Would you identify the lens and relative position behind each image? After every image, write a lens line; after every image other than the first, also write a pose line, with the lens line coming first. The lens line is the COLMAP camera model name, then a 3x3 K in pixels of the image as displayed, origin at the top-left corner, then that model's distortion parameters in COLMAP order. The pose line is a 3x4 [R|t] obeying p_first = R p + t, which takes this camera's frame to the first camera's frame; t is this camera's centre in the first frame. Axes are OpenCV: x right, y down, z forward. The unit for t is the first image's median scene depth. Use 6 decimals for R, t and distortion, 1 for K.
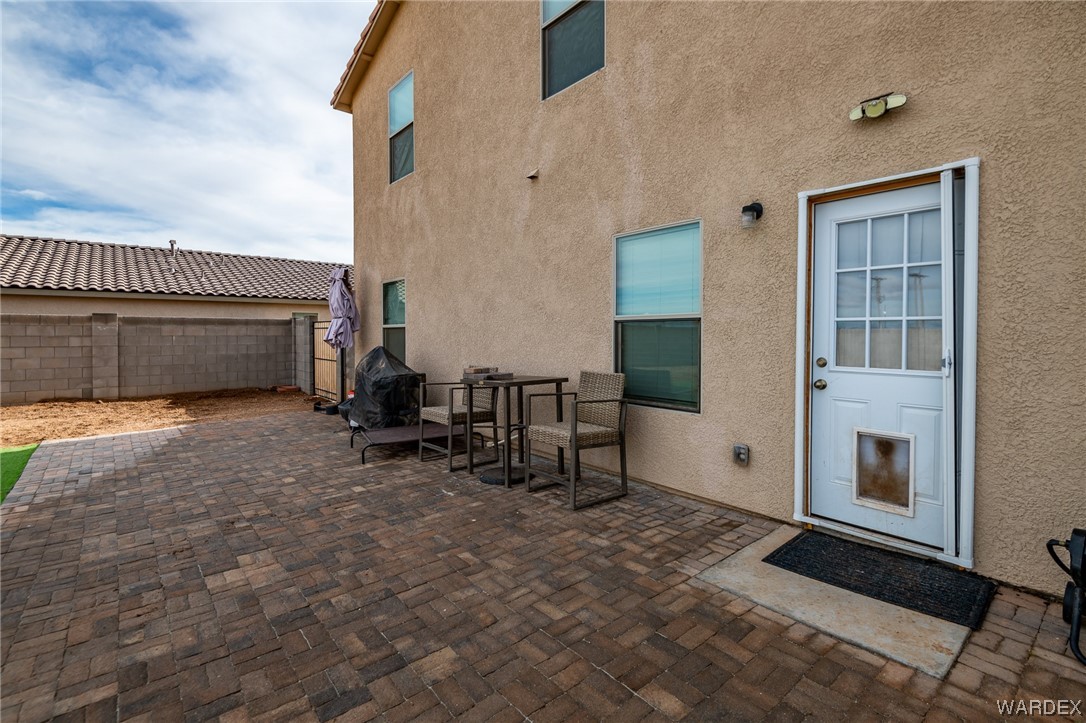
lens RADIAL K [[502.6, 0, 545.6], [0, 502.6, 340.5], [0, 0, 1]] dist [0.035071, -0.028928]
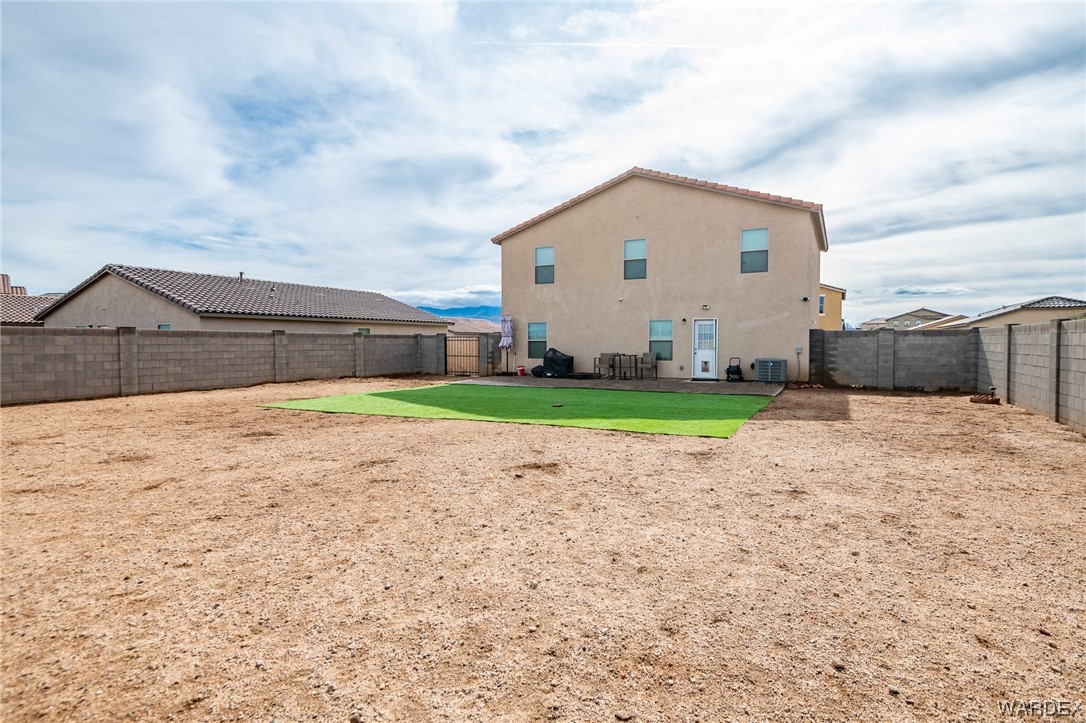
lens RADIAL K [[581.5, 0, 555.4], [0, 581.5, 360.6], [0, 0, 1]] dist [0.050728, -0.024165]
pose [[0.917550, -0.011962, 0.397441, -2.058902], [0.003492, 0.999751, 0.022030, 0.013831], [-0.397606, -0.018826, 0.917363, -2.568795]]
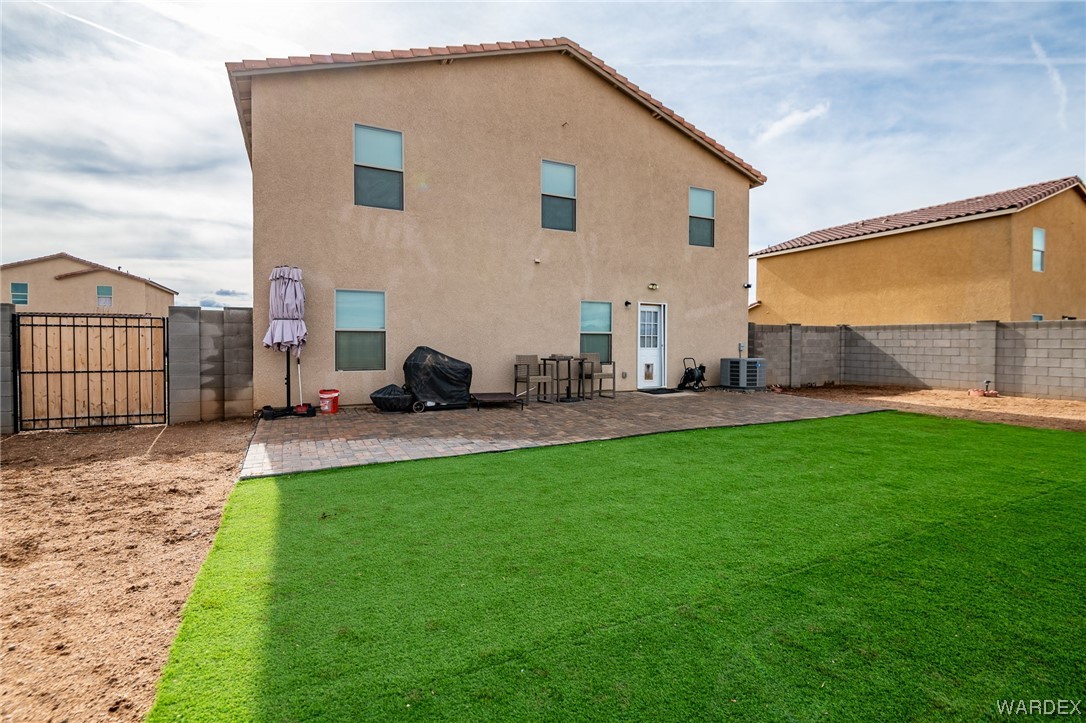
lens RADIAL K [[505.3, 0, 551.3], [0, 505.3, 350.5], [0, 0, 1]] dist [0.039049, -0.030126]
pose [[0.222836, -0.011303, 0.974791, -1.980941], [0.010025, 0.999906, 0.009303, 0.017143], [-0.974805, 0.007699, 0.222928, 0.476298]]
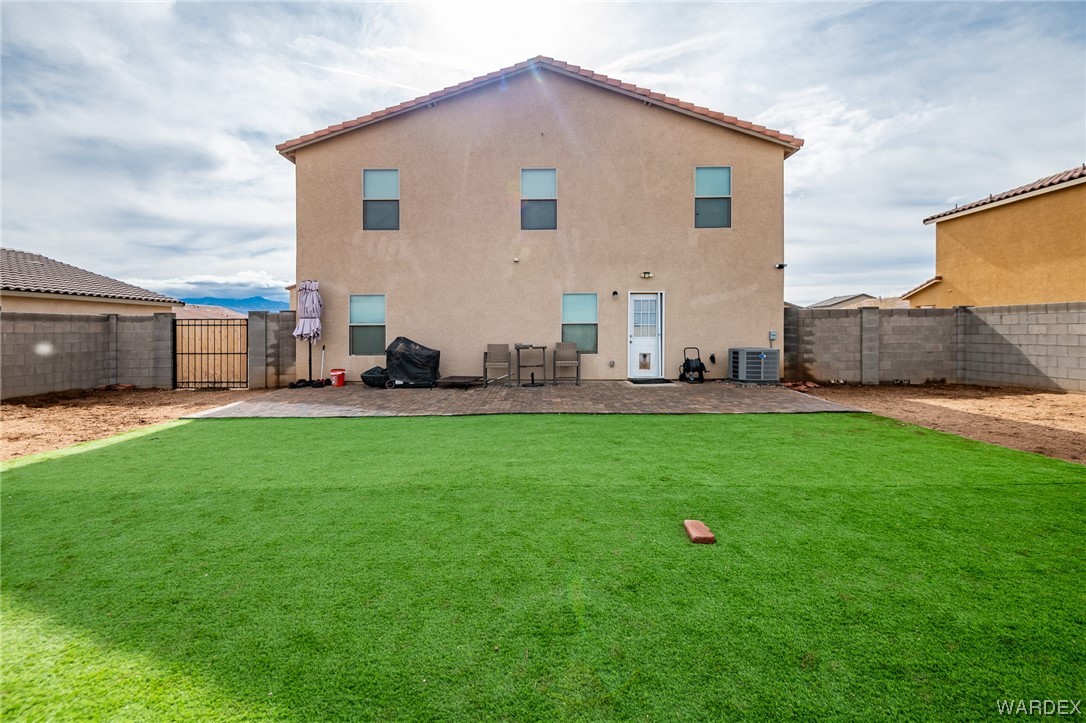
lens RADIAL K [[487.0, 0, 531.7], [0, 487.0, 330.0], [0, 0, 1]] dist [0.044209, -0.036700]
pose [[0.642287, 0.000138, 0.766464, -1.647390], [0.014483, 0.999819, -0.012316, 0.019405], [-0.766327, 0.019012, 0.642169, -0.467952]]
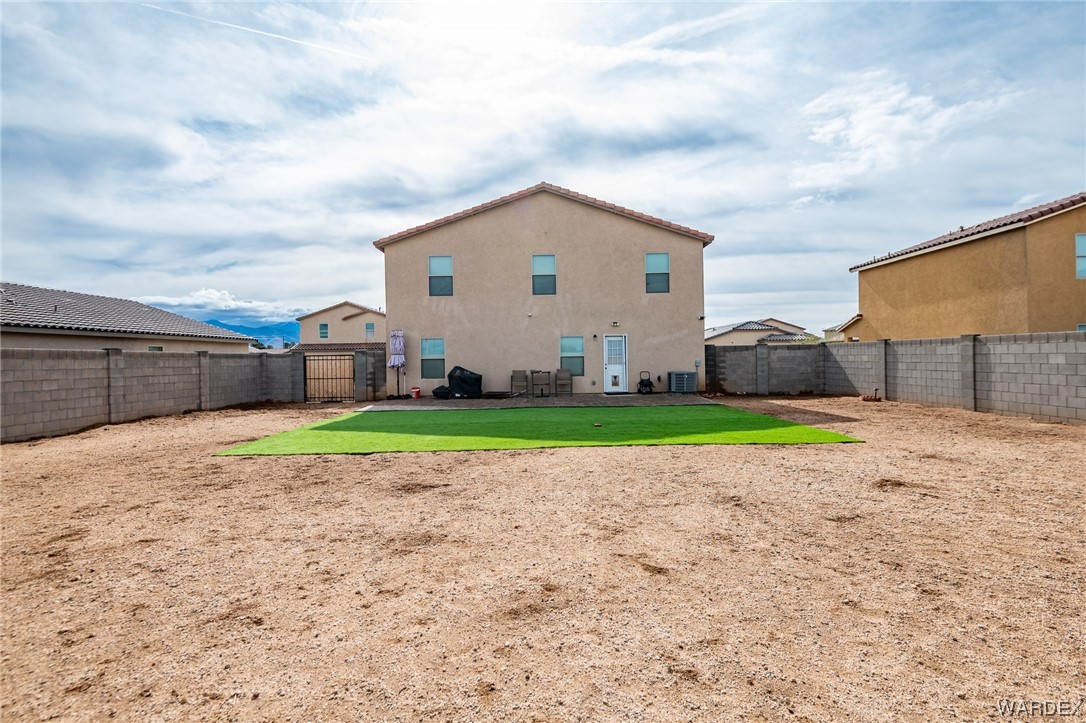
lens RADIAL K [[581.5, 0, 555.4], [0, 581.5, 360.6], [0, 0, 1]] dist [0.050728, -0.024165]
pose [[0.629947, -0.011740, 0.776549, -2.988630], [0.023749, 0.999709, -0.004151, 0.009306], [-0.776275, 0.021057, 0.630043, -1.641482]]
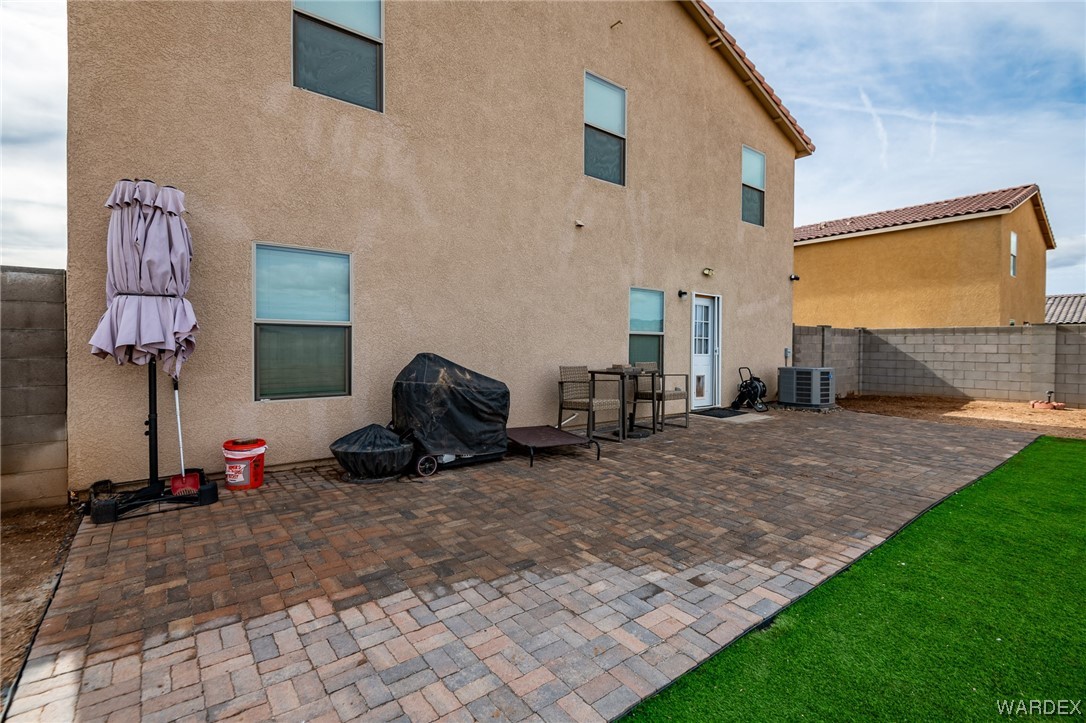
lens RADIAL K [[499.3, 0, 555.3], [0, 499.3, 356.0], [0, 0, 1]] dist [0.035431, -0.027593]
pose [[0.022201, -0.014811, 0.999644, -1.352184], [0.008095, 0.999860, 0.014635, 0.008345], [-0.999721, 0.007767, 0.022317, 1.014101]]
